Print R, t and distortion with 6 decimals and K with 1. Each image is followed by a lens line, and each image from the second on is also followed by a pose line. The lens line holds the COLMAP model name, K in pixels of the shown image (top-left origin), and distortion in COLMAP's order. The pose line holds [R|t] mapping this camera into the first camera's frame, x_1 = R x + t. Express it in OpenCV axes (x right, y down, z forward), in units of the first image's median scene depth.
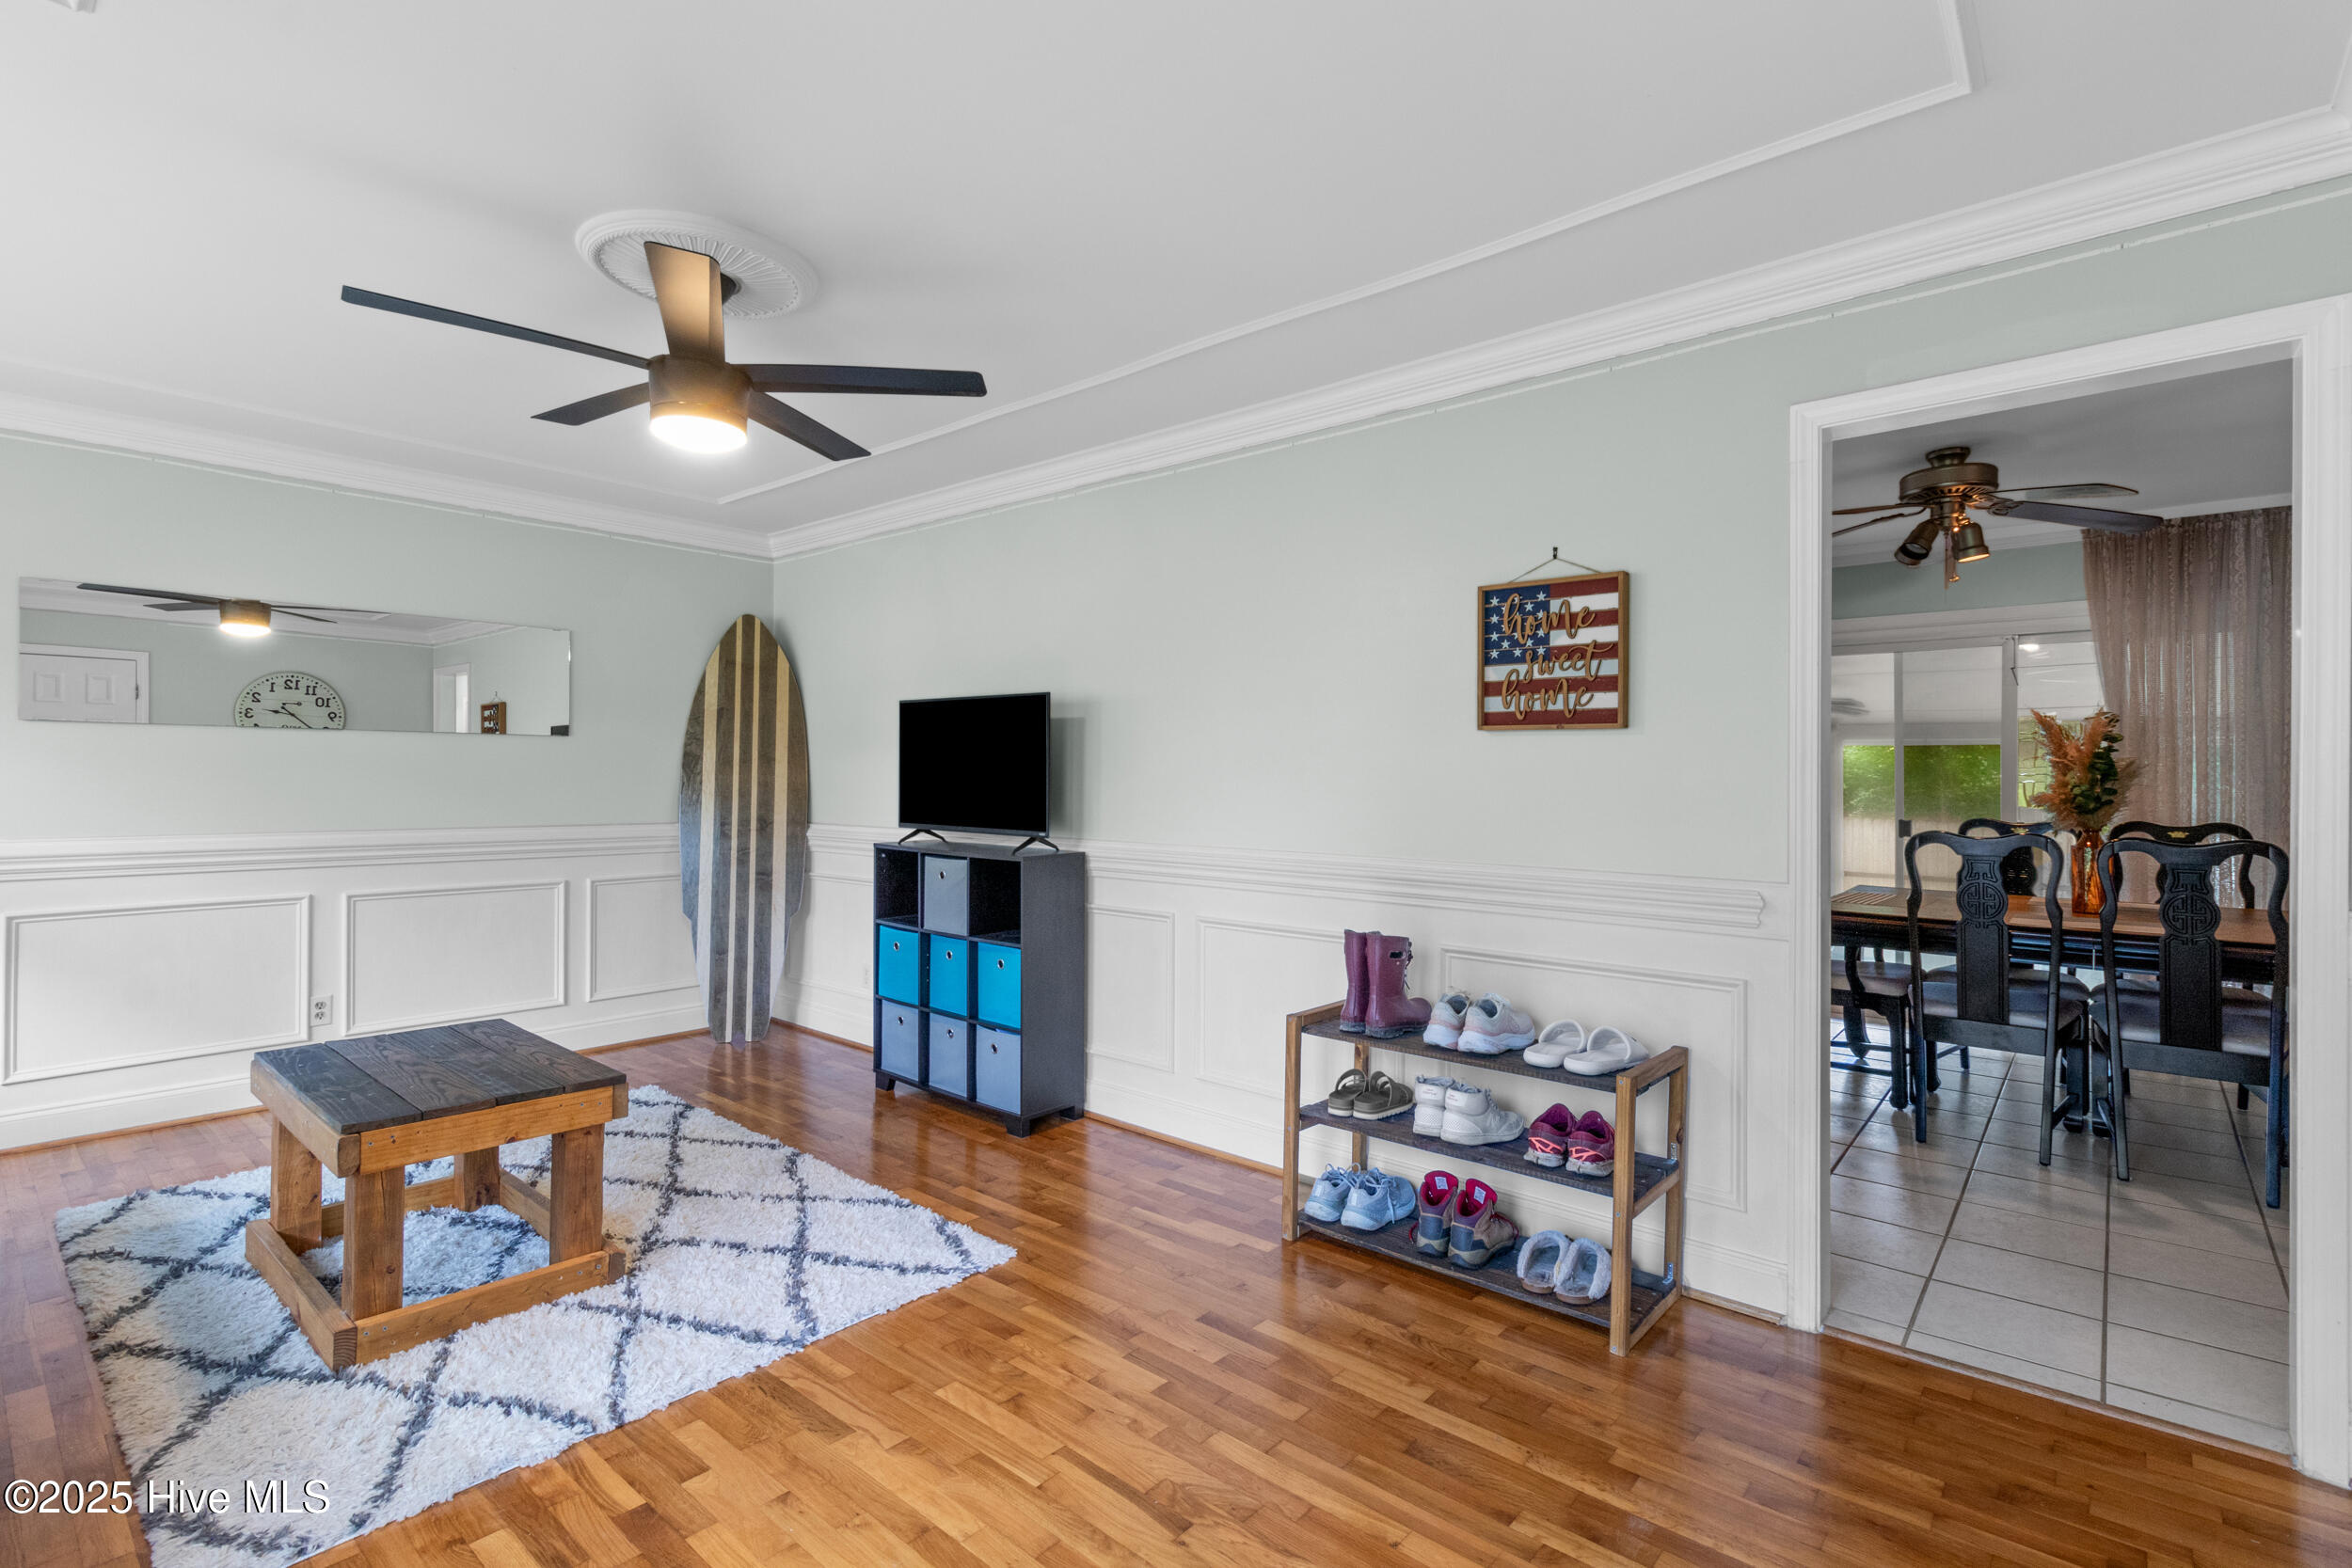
lens RADIAL K [[1093.4, 0, 1196.9], [0, 1093.4, 777.3], [0, 0, 1]] dist [0.003932, -0.000226]
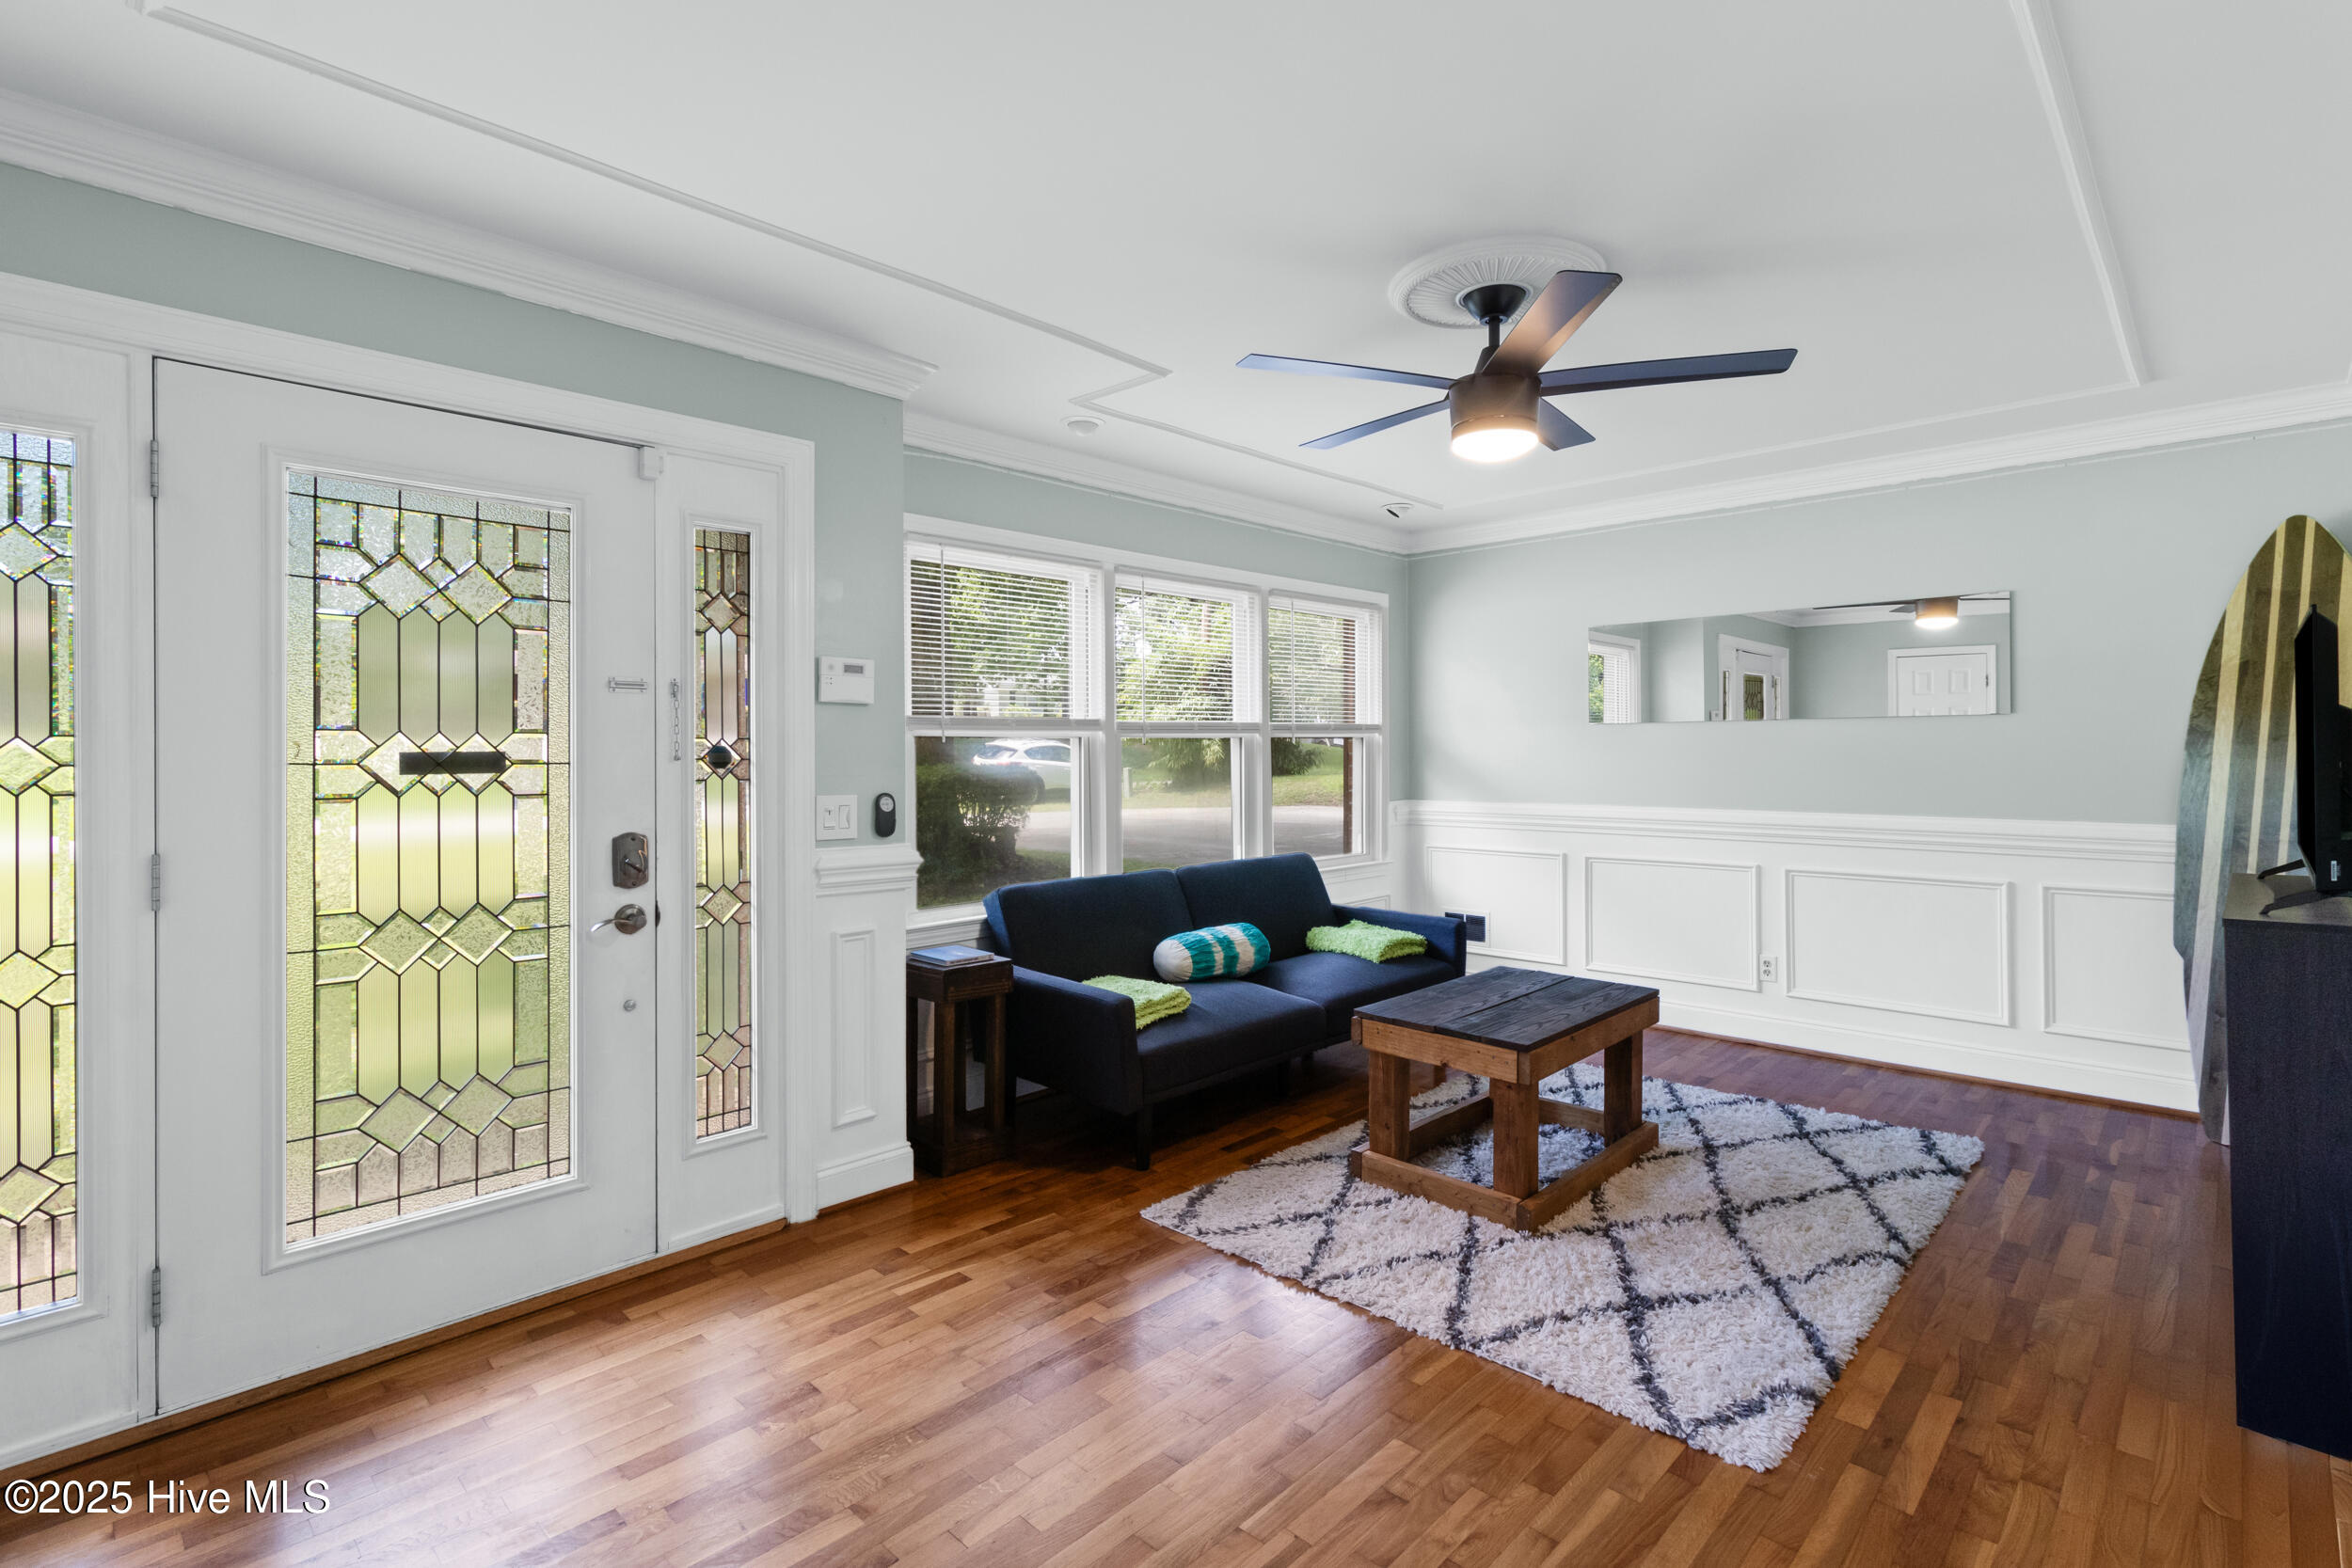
lens RADIAL K [[1120.9, 0, 1200.7], [0, 1120.9, 736.4], [0, 0, 1]] dist [0.002974, -0.000748]
pose [[-0.052464, -0.016680, -0.998484, 0.533353], [0.003413, 0.999852, -0.016883, -0.012072], [0.998617, -0.004293, -0.052399, 0.653340]]
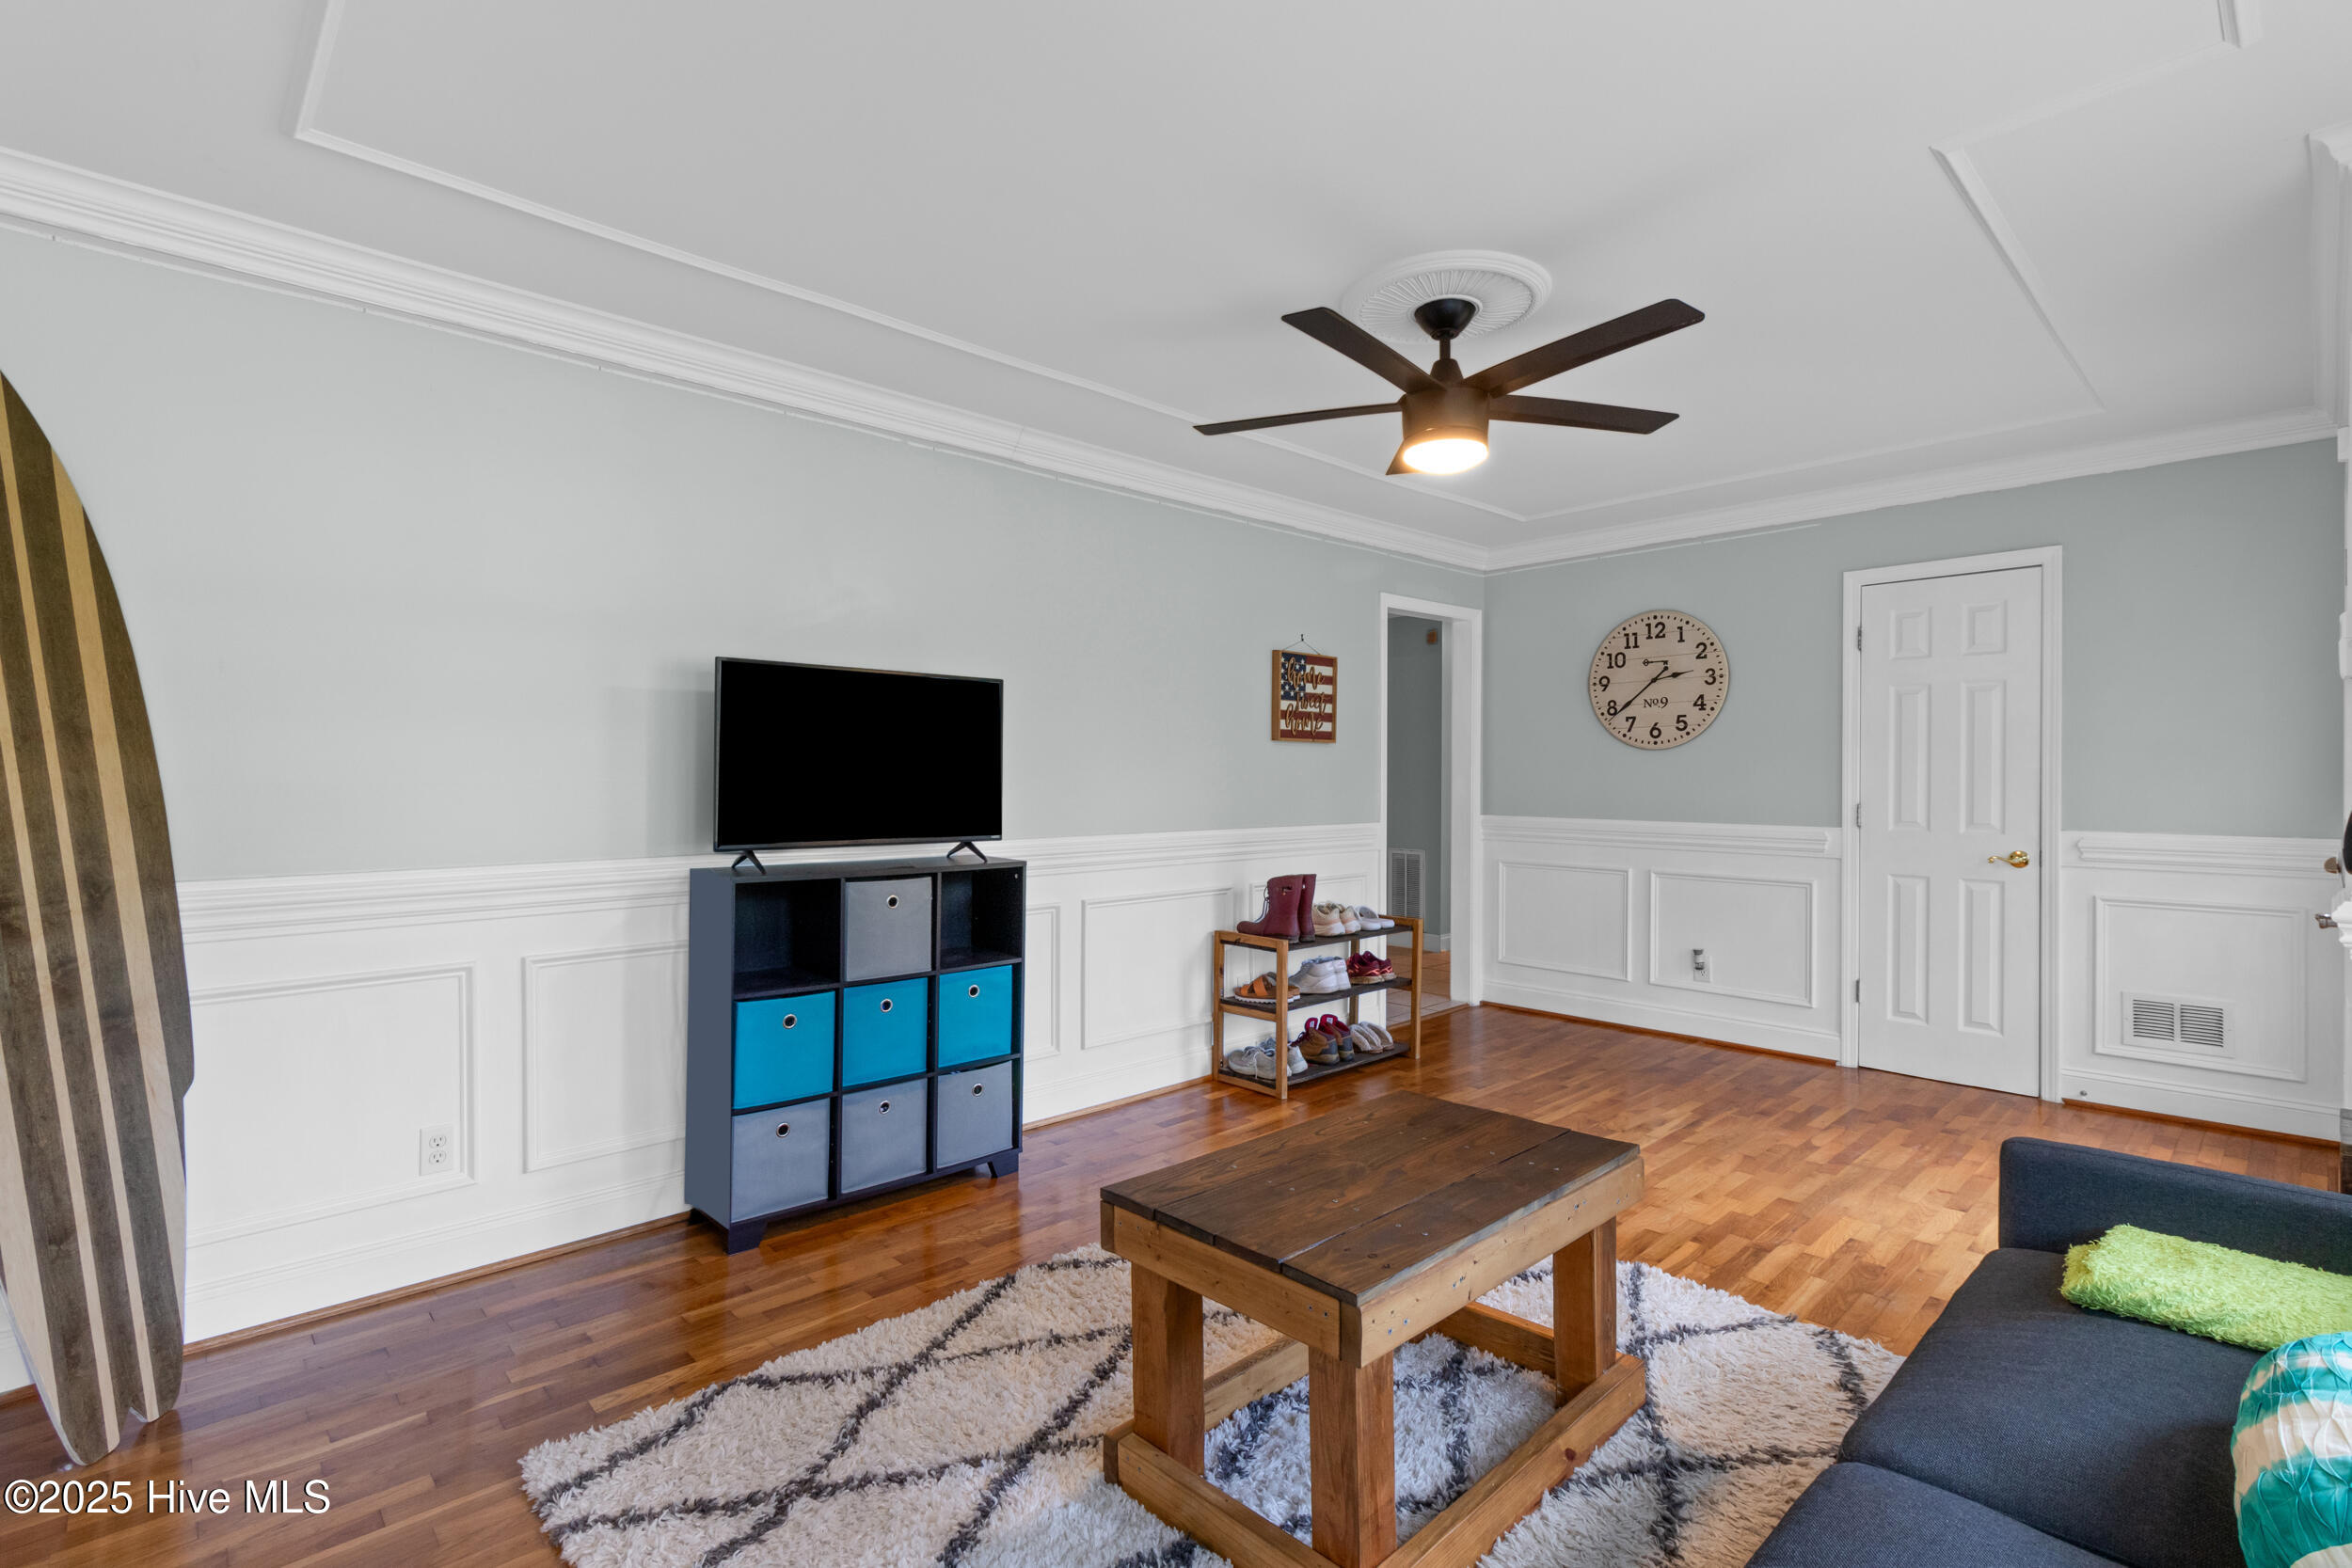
lens RADIAL K [[1093.4, 0, 1196.9], [0, 1093.4, 777.3], [0, 0, 1]] dist [0.003932, -0.000226]
pose [[0.104095, -0.009896, 0.994518, -1.313198], [0.003307, 0.999948, 0.009604, -0.005883], [-0.994562, 0.002289, 0.104123, 0.954237]]
